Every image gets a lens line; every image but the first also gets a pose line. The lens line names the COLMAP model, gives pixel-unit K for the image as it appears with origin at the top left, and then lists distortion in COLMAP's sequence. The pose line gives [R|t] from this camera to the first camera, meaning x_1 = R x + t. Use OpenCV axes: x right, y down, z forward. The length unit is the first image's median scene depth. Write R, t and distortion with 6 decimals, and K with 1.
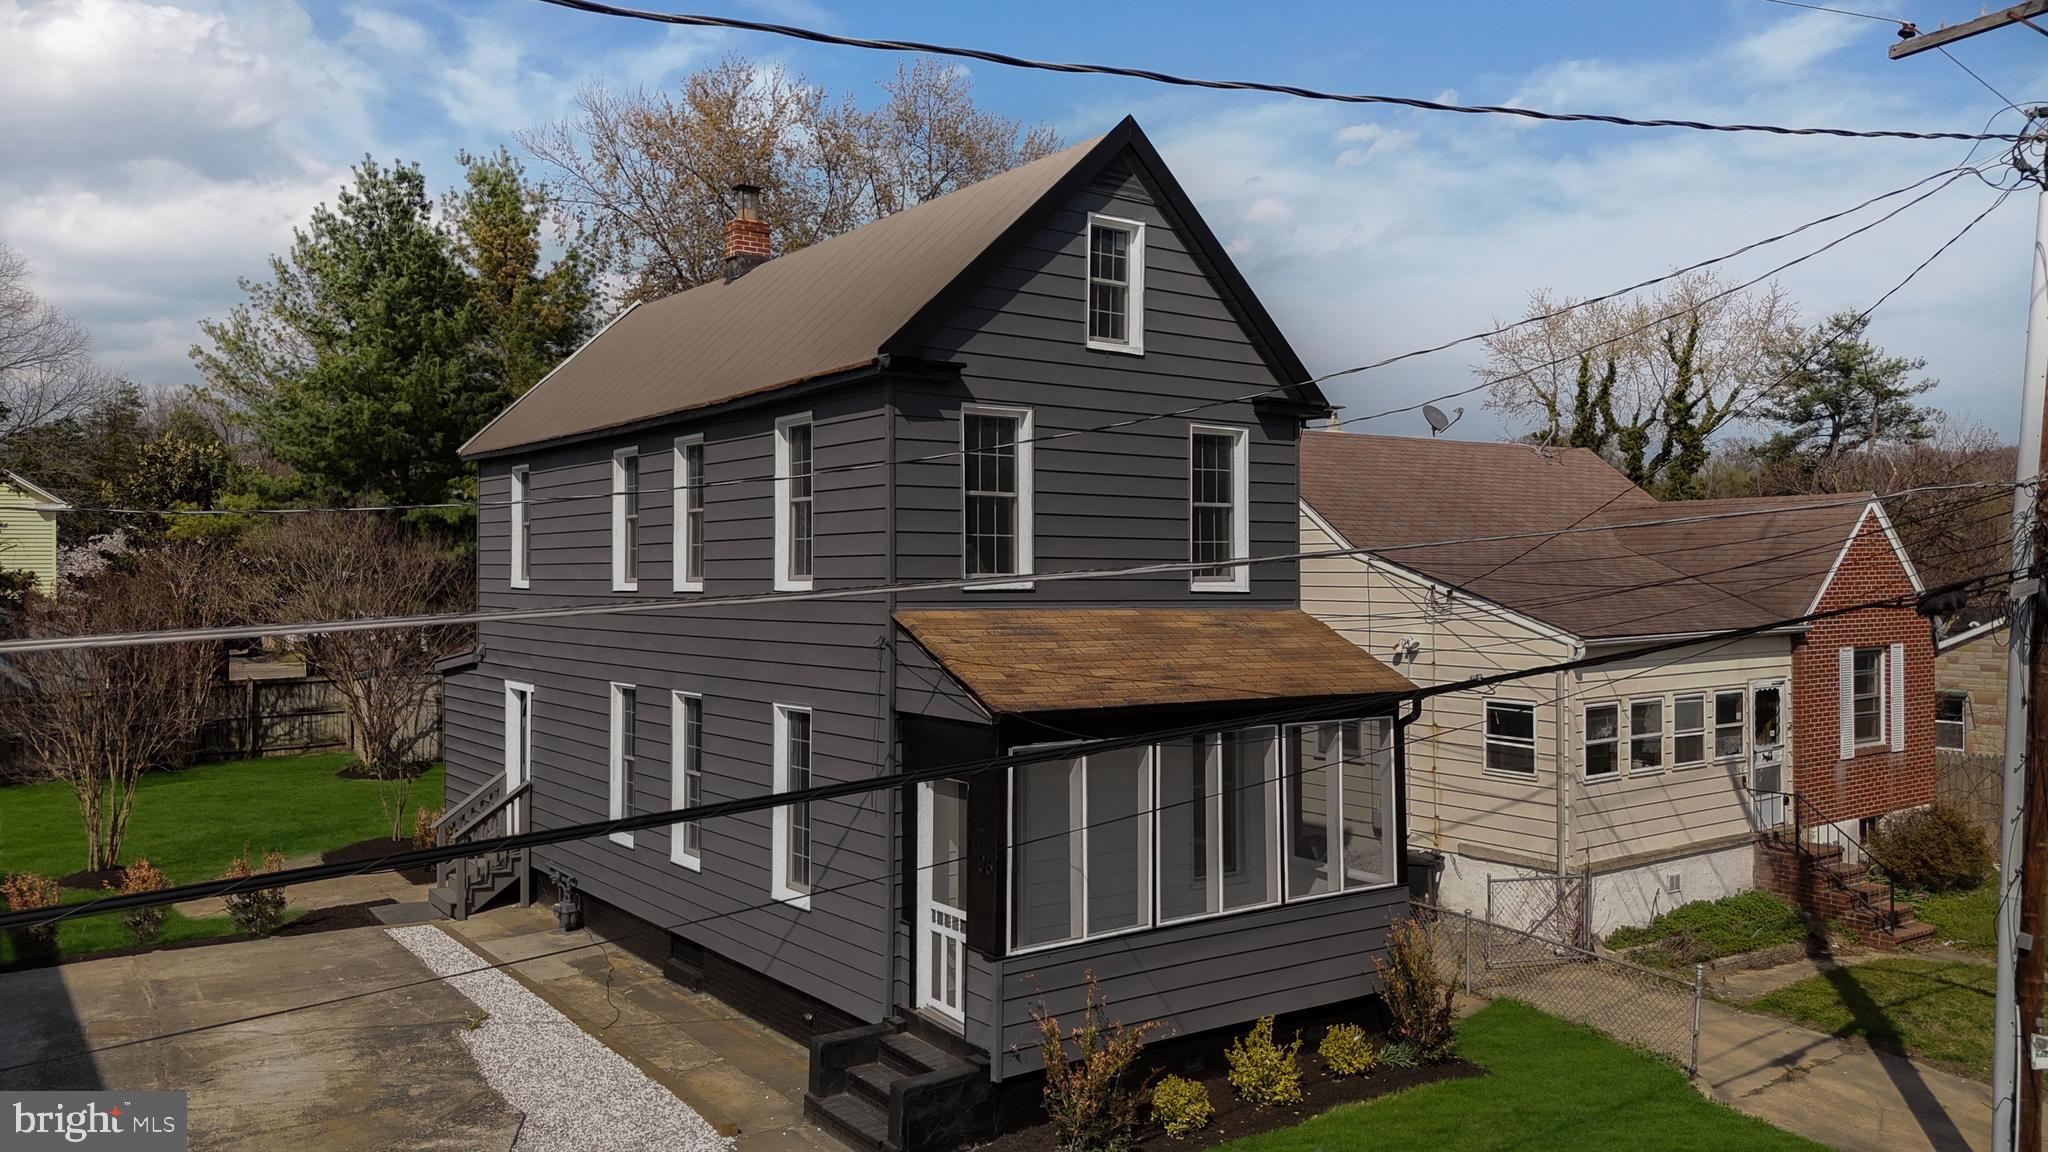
lens RADIAL K [[1496.3, 0, 1024.0], [0, 1496.3, 576.0], [0, 0, 1]] dist [0.029475, 0.002444]
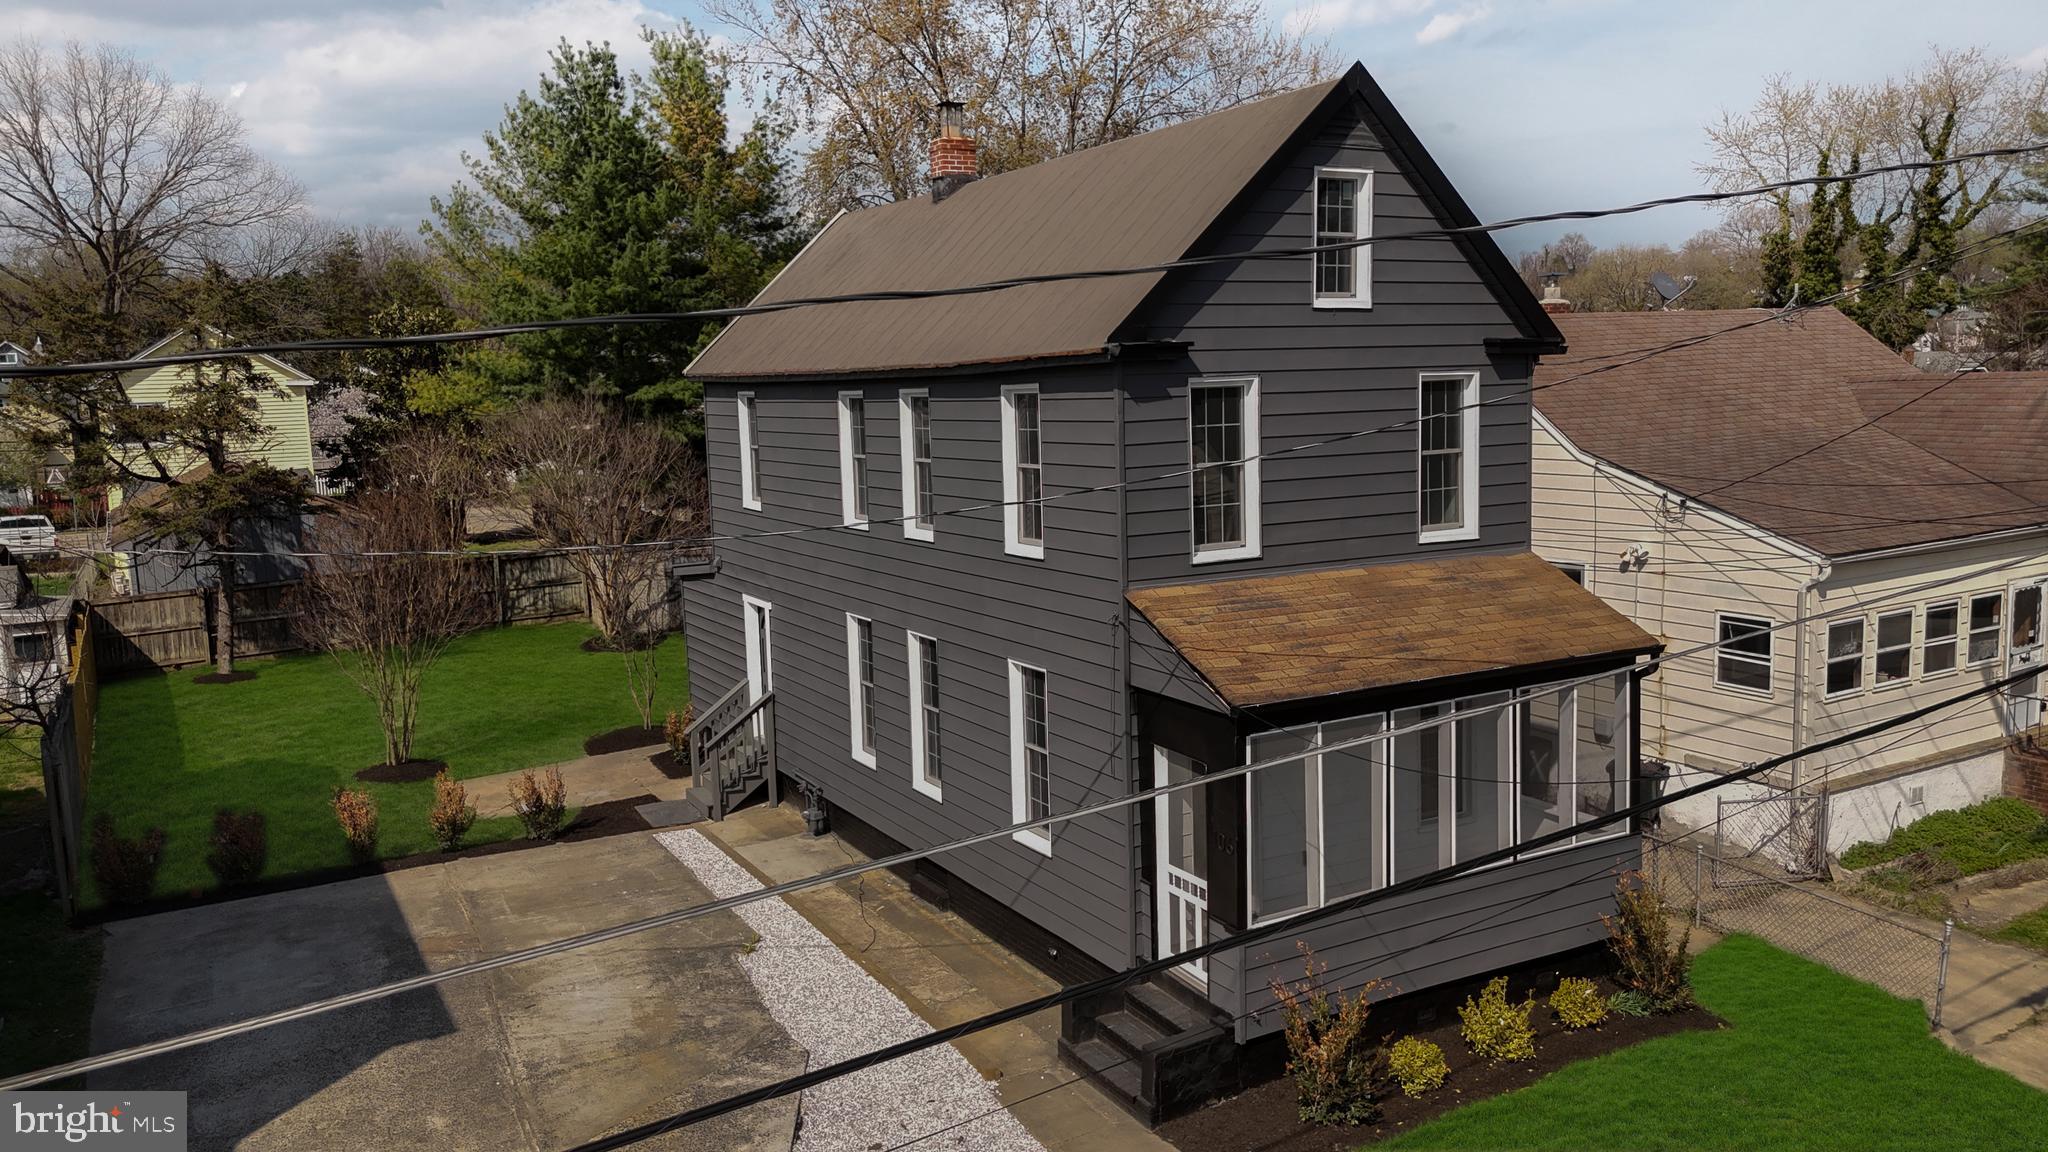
lens RADIAL K [[1487.7, 0, 1024.0], [0, 1487.7, 576.0], [0, 0, 1]] dist [0.066914, -0.066649]
pose [[0.992803, -0.014748, -0.118844, -0.028554], [0.030867, 0.990370, 0.134959, -0.100518], [0.115709, -0.137656, 0.983698, -0.013372]]
